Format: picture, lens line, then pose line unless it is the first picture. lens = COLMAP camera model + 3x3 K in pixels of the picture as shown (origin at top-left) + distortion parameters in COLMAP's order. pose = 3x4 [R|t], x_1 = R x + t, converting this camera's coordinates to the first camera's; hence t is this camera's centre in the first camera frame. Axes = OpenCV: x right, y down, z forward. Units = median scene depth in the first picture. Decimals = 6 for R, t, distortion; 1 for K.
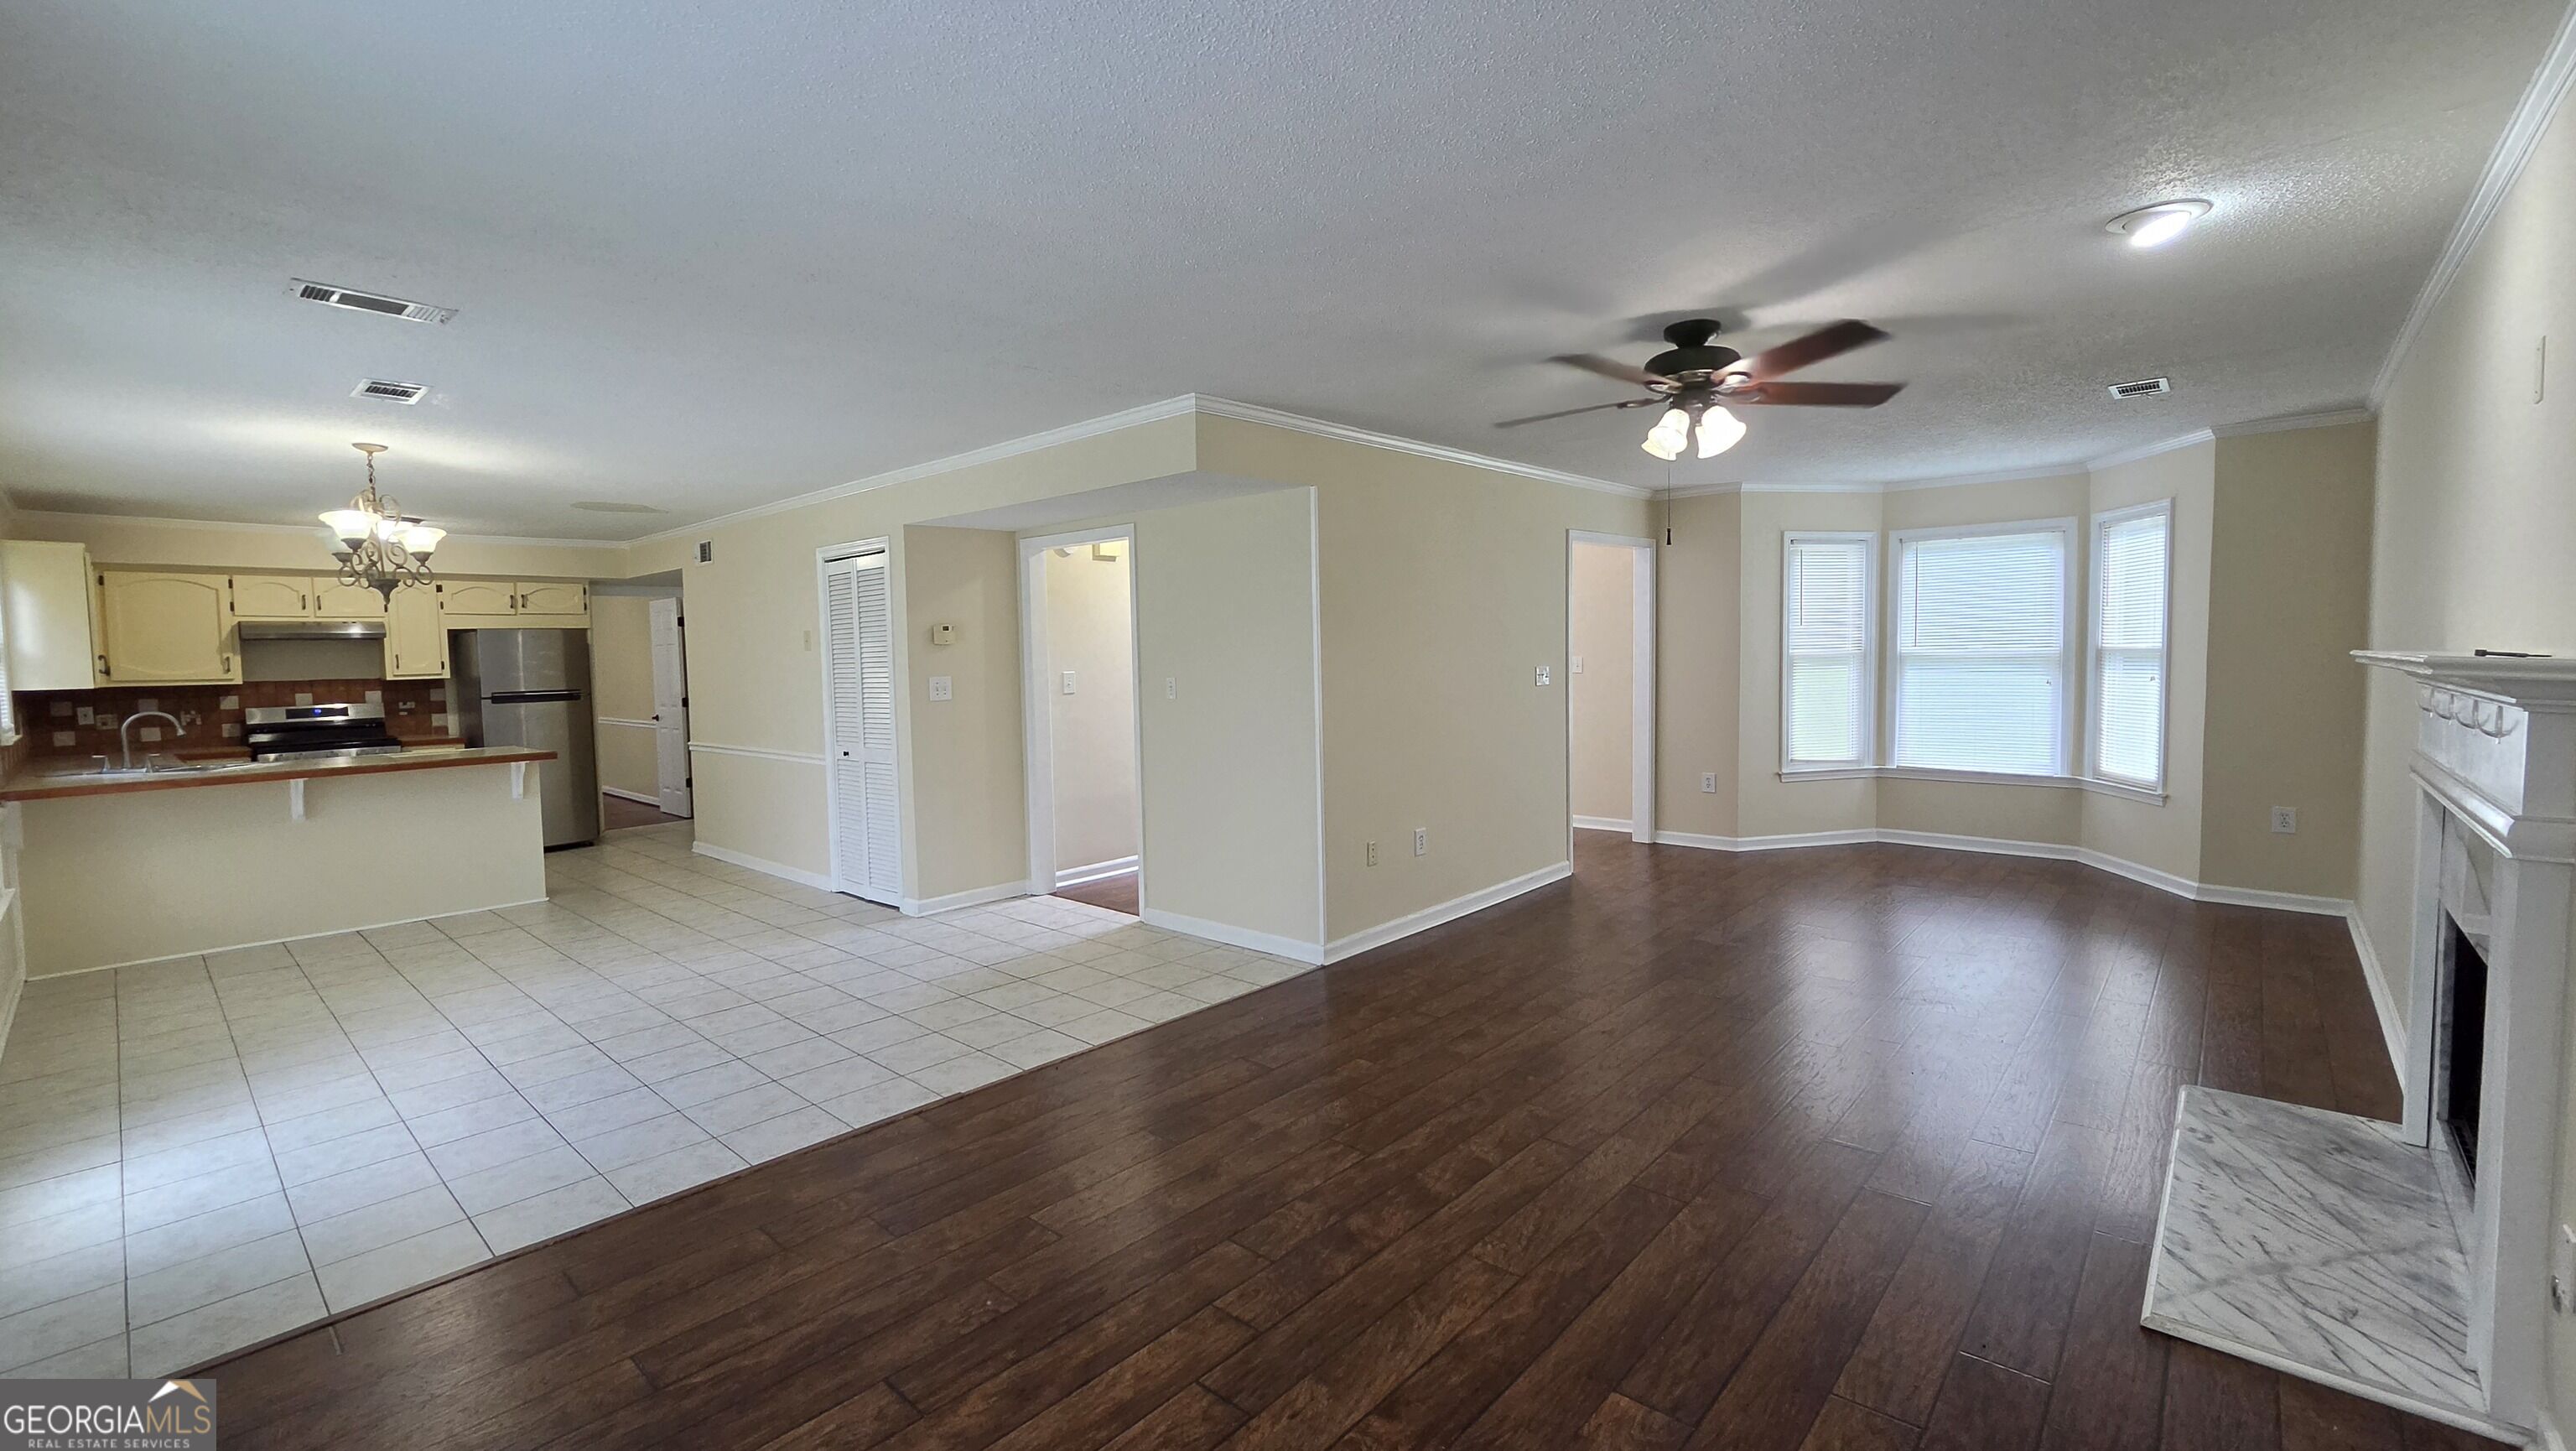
lens RADIAL K [[1061.2, 0, 1268.5], [0, 1061.2, 705.7], [0, 0, 1]] dist [-0.001609, 0.000816]
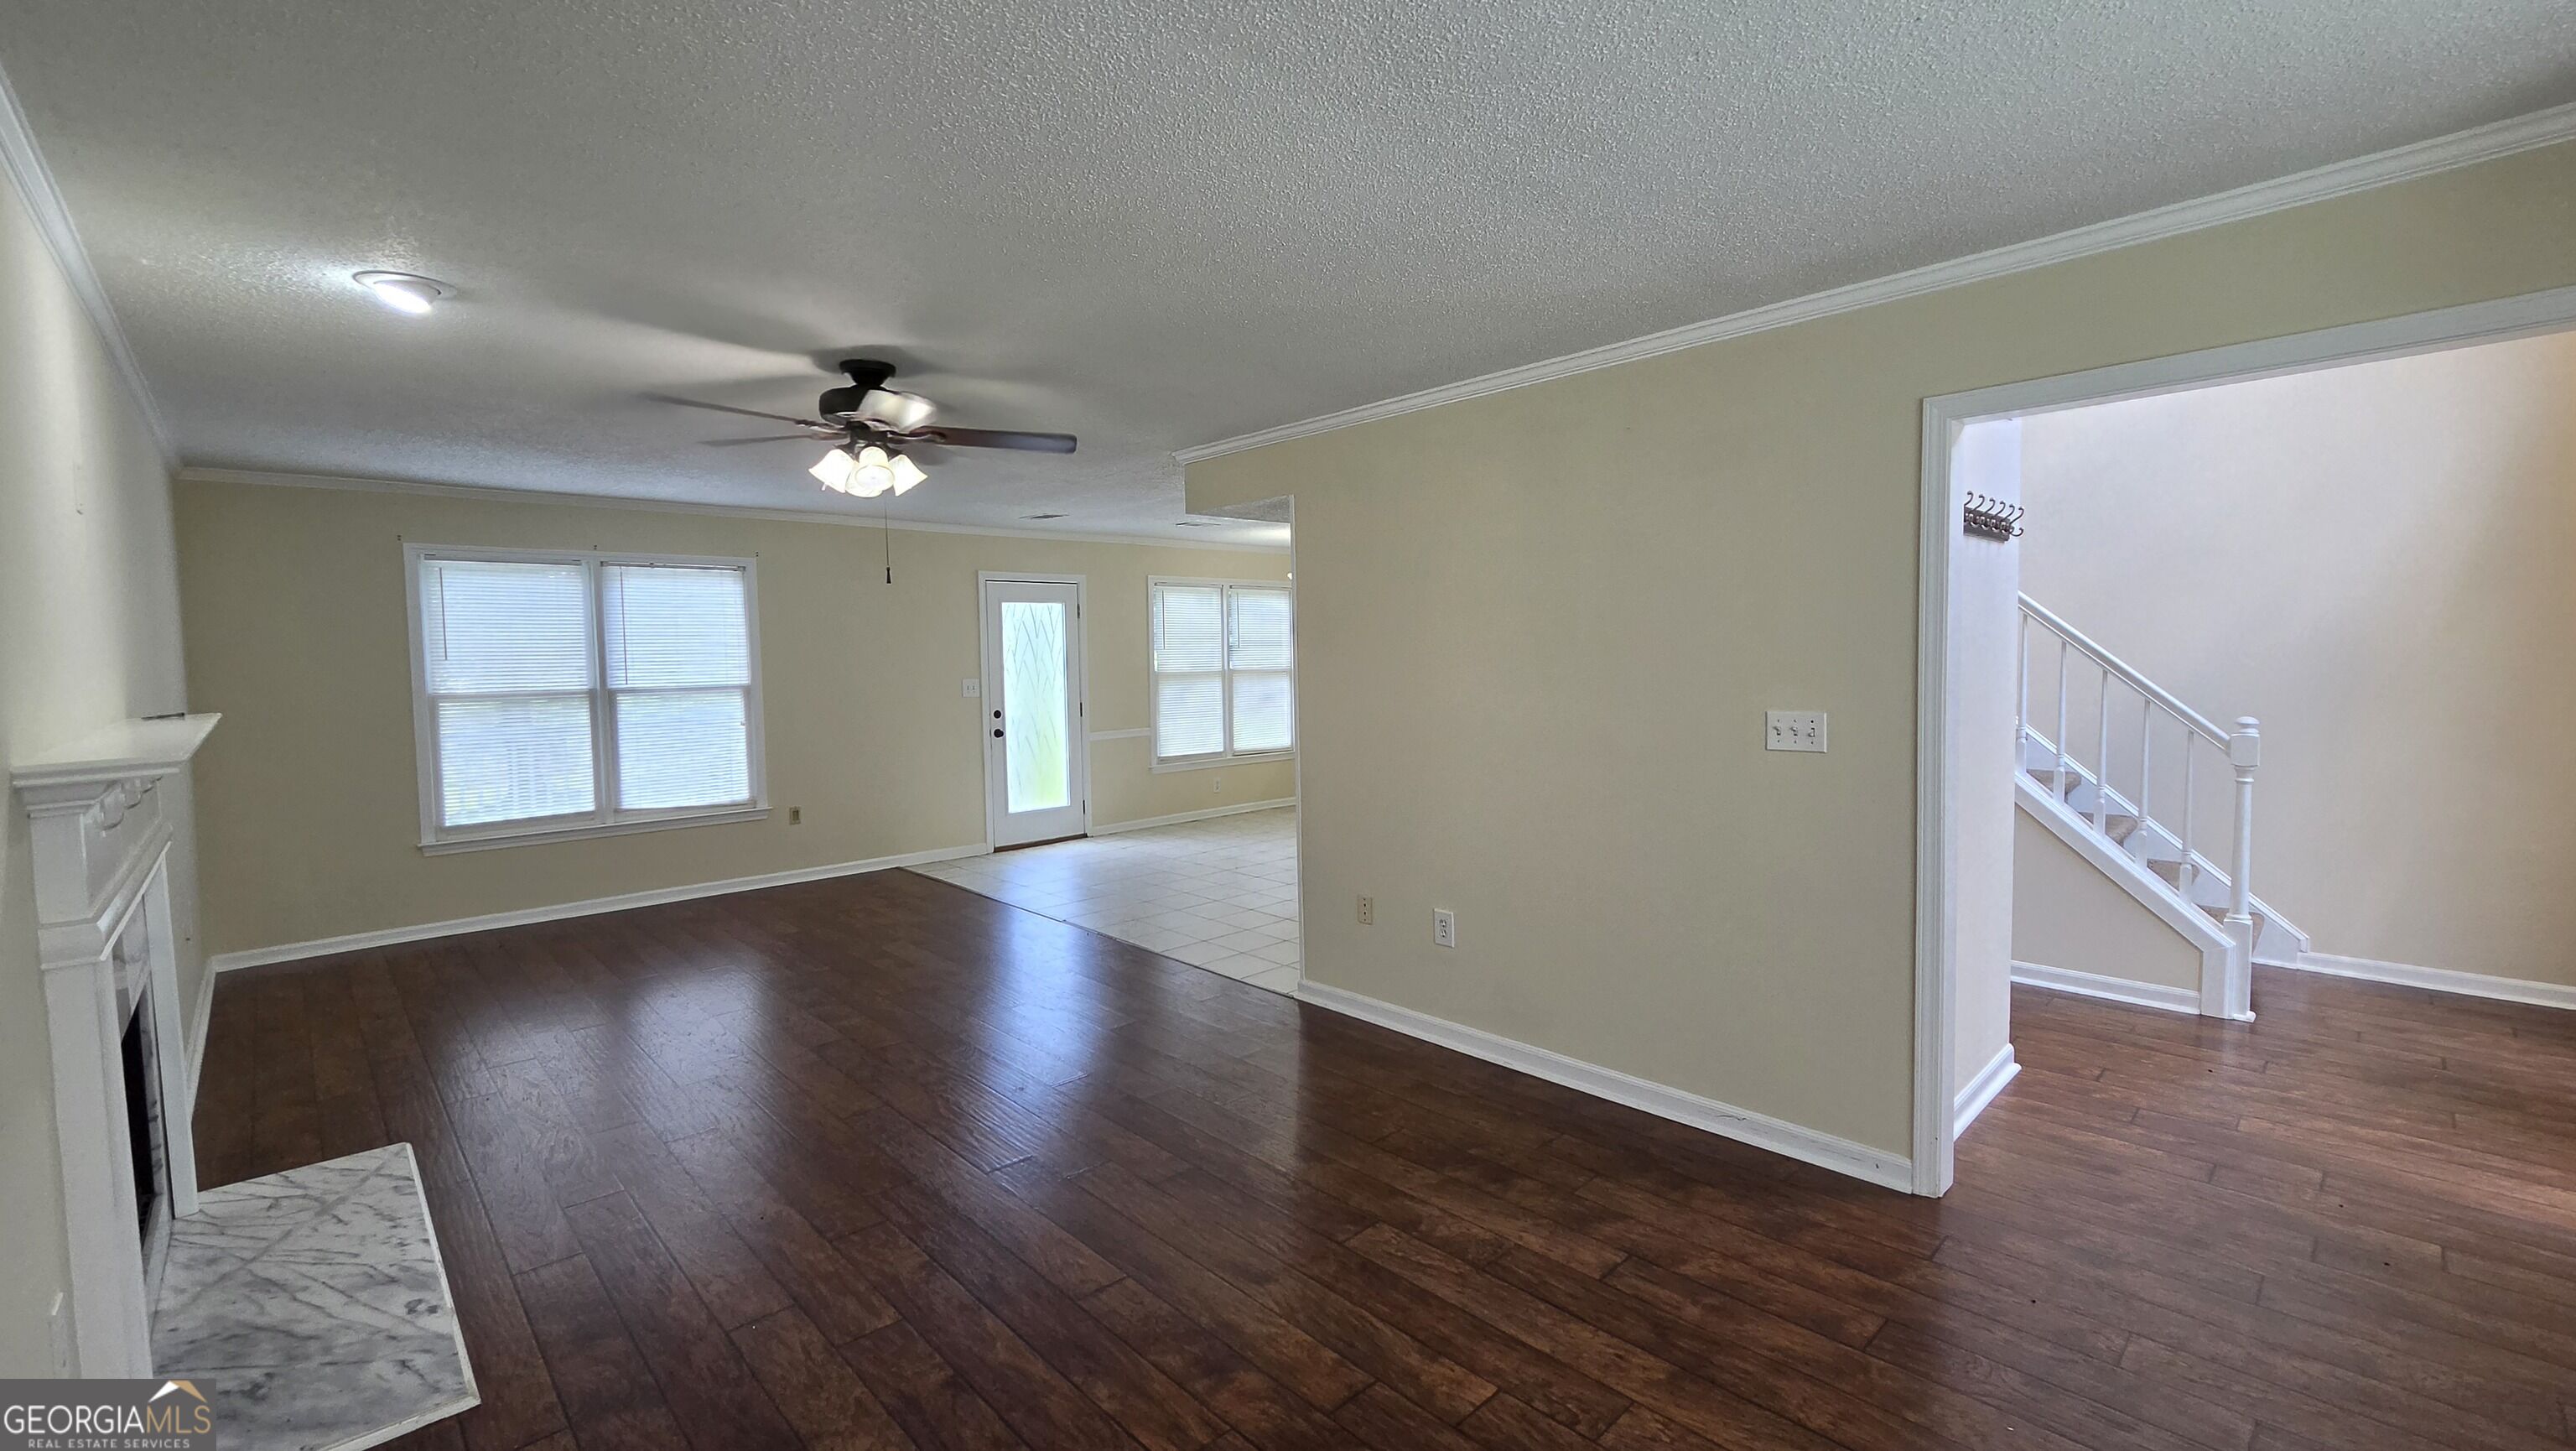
lens RADIAL K [[1063.9, 0, 1269.8], [0, 1063.9, 708.5], [0, 0, 1]] dist [-0.003081, 0.000060]
pose [[-0.070612, 0.078933, -0.994376, 0.741068], [-0.033310, 0.996122, 0.081437, -0.068031], [0.996948, 0.038873, -0.067709, 0.777482]]
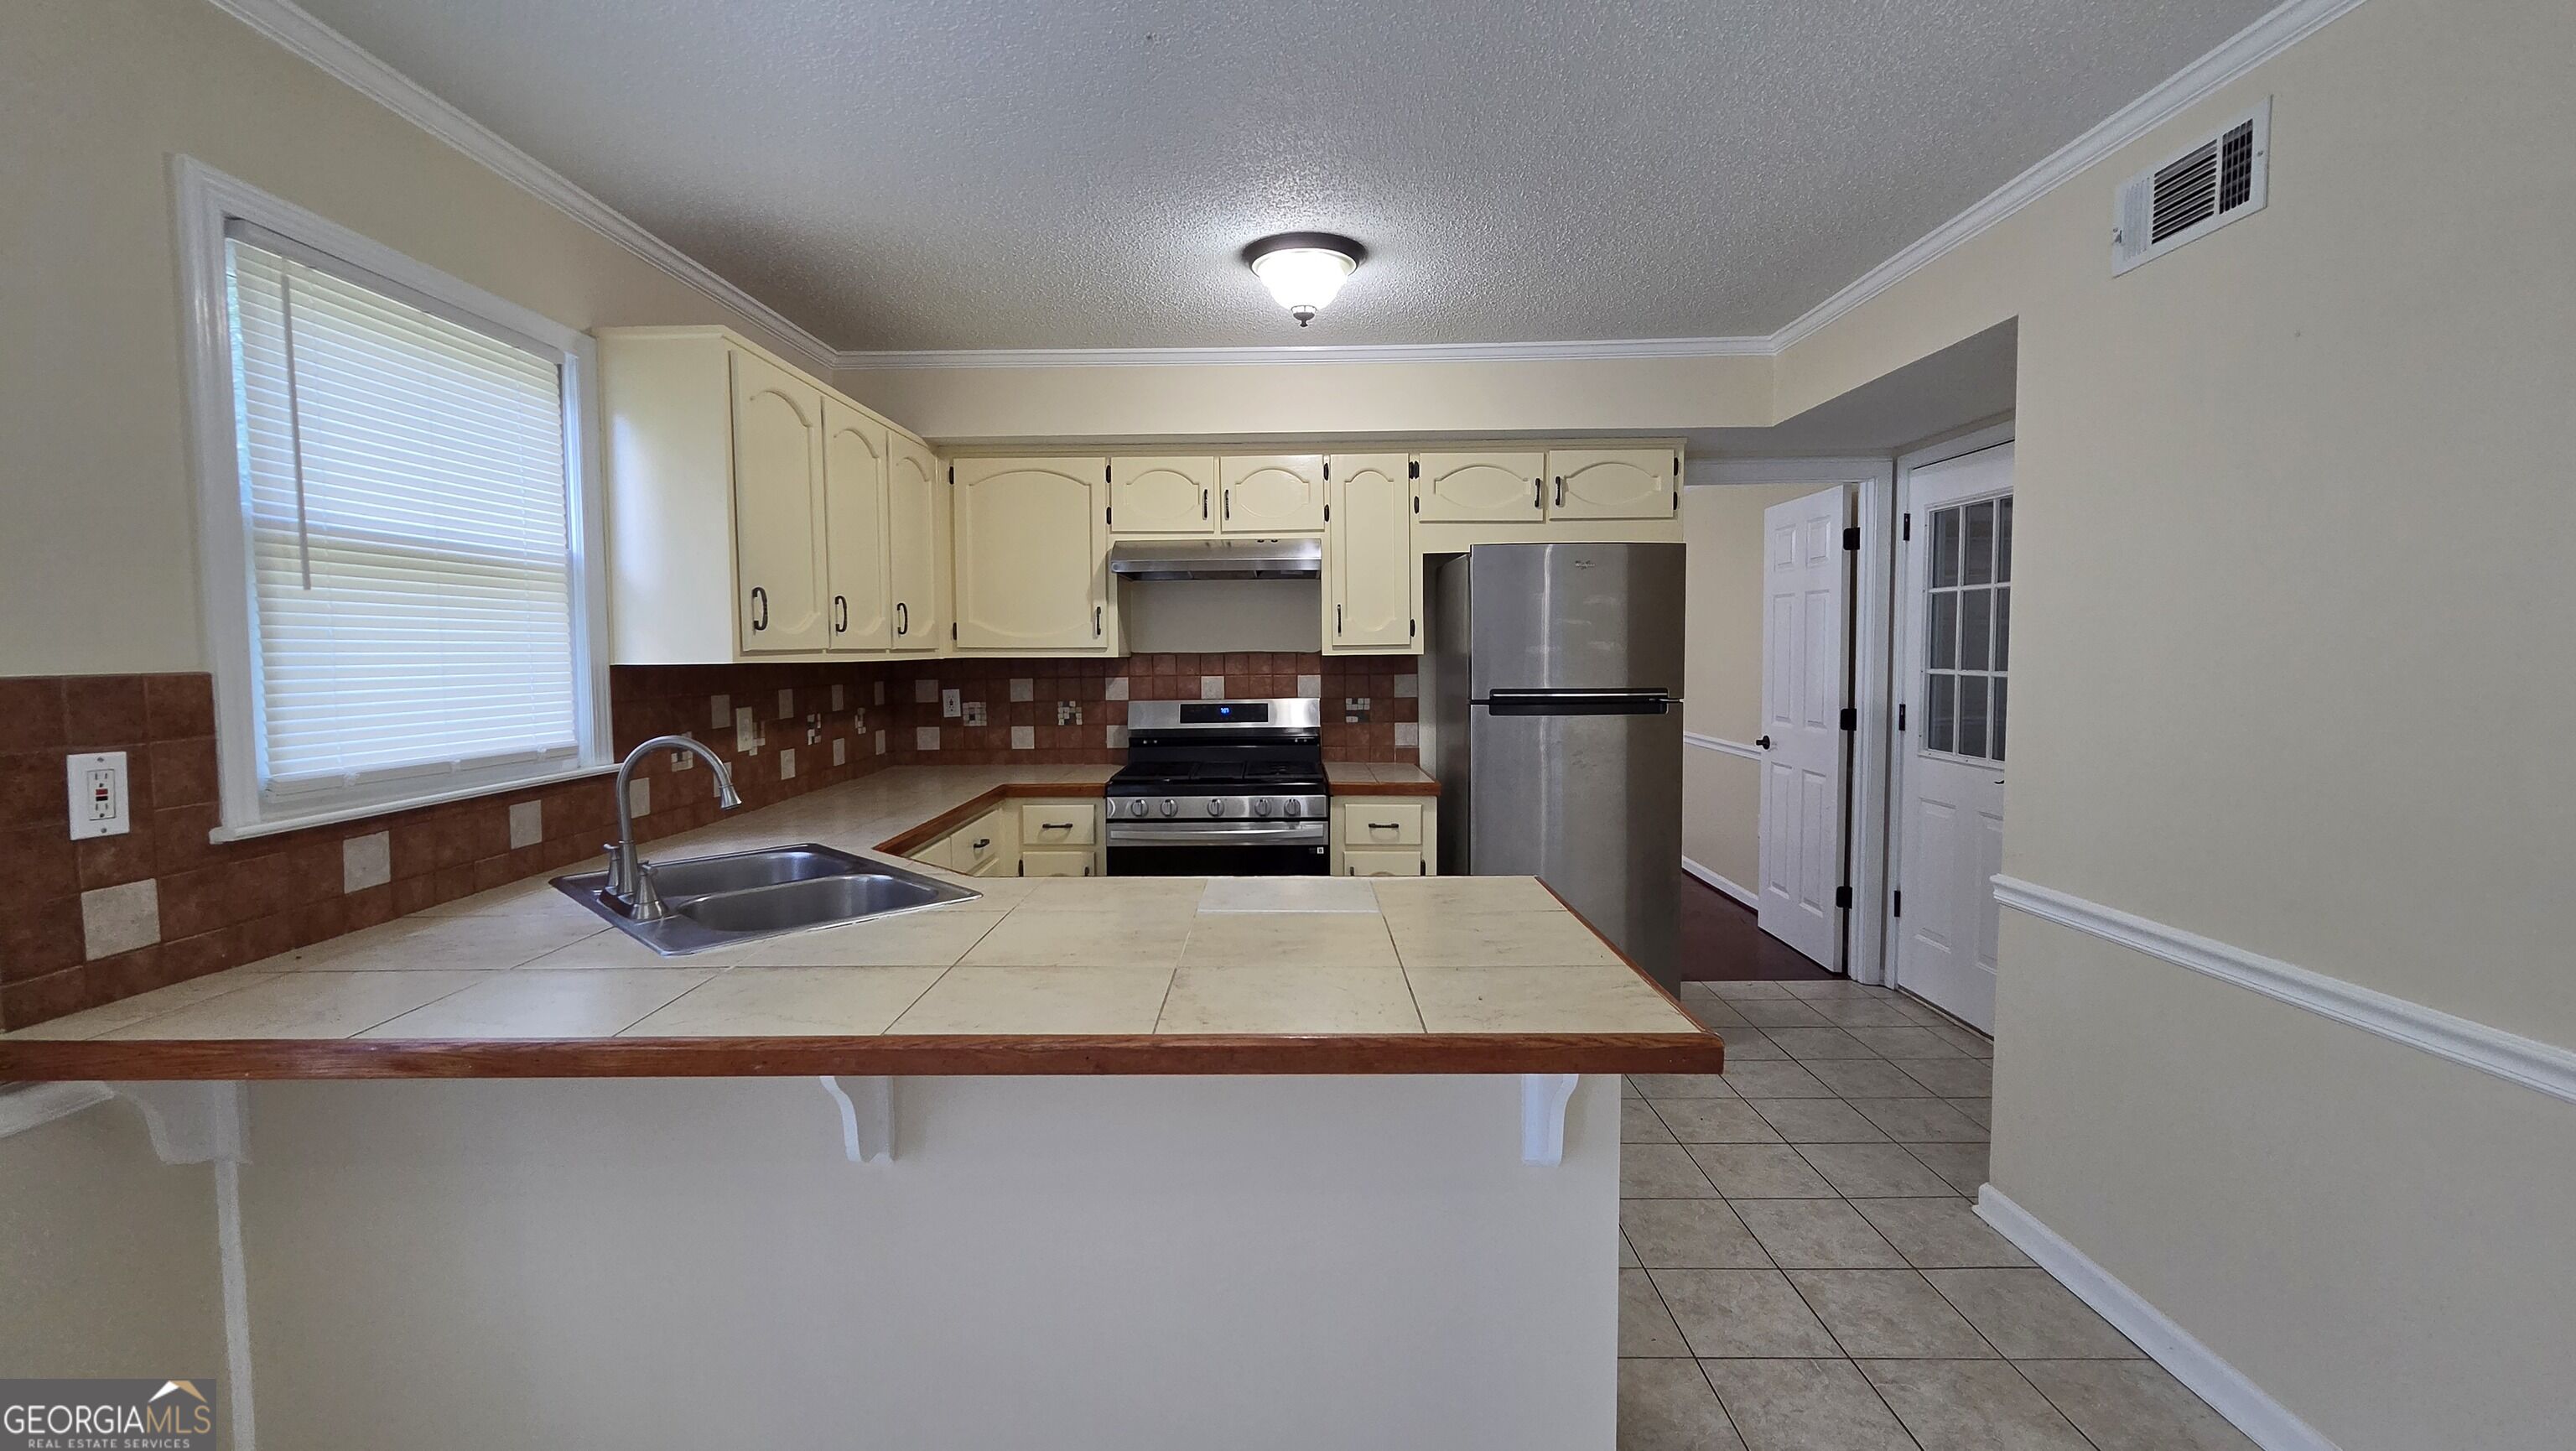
lens RADIAL K [[1061.2, 0, 1268.5], [0, 1061.2, 705.7], [0, 0, 1]] dist [-0.001609, 0.000816]
pose [[0.658575, 0.058478, -0.750239, -0.575864], [-0.043925, 0.998263, 0.039252, -0.023432], [0.751232, 0.007103, 0.660000, 0.797118]]
